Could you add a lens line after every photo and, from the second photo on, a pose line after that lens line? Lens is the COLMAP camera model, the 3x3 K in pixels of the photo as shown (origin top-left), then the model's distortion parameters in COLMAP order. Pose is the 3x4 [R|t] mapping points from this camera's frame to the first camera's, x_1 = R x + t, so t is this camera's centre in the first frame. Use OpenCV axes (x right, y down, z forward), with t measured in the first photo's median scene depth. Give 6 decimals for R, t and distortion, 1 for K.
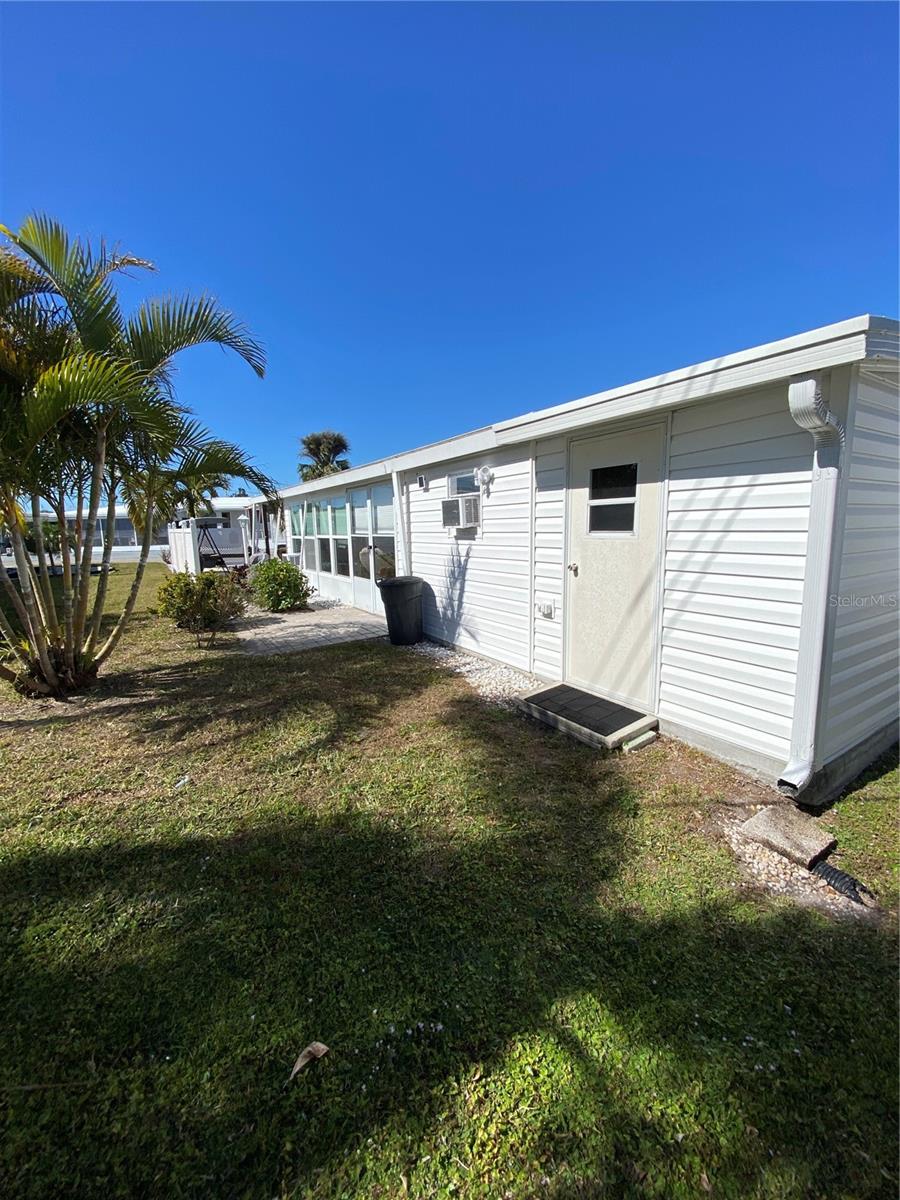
lens RADIAL K [[488.9, 0, 451.1], [0, 488.9, 602.3], [0, 0, 1]] dist [0.048166, -0.031463]
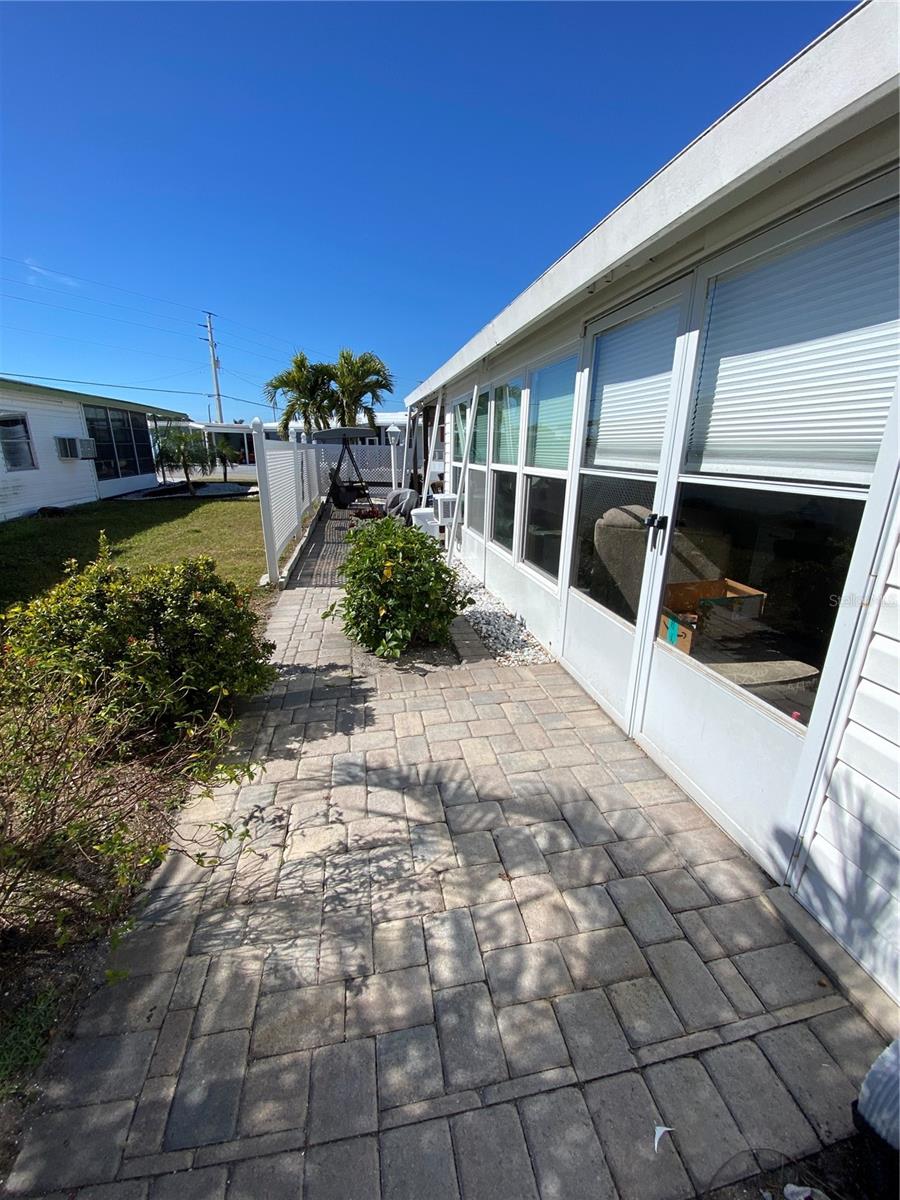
lens RADIAL K [[488.9, 0, 451.1], [0, 488.9, 602.3], [0, 0, 1]] dist [0.048166, -0.031463]
pose [[0.933666, 0.137757, -0.330593, -0.146080], [-0.087272, 0.982753, 0.163035, -0.085250], [0.347350, -0.123368, 0.929585, 0.575206]]
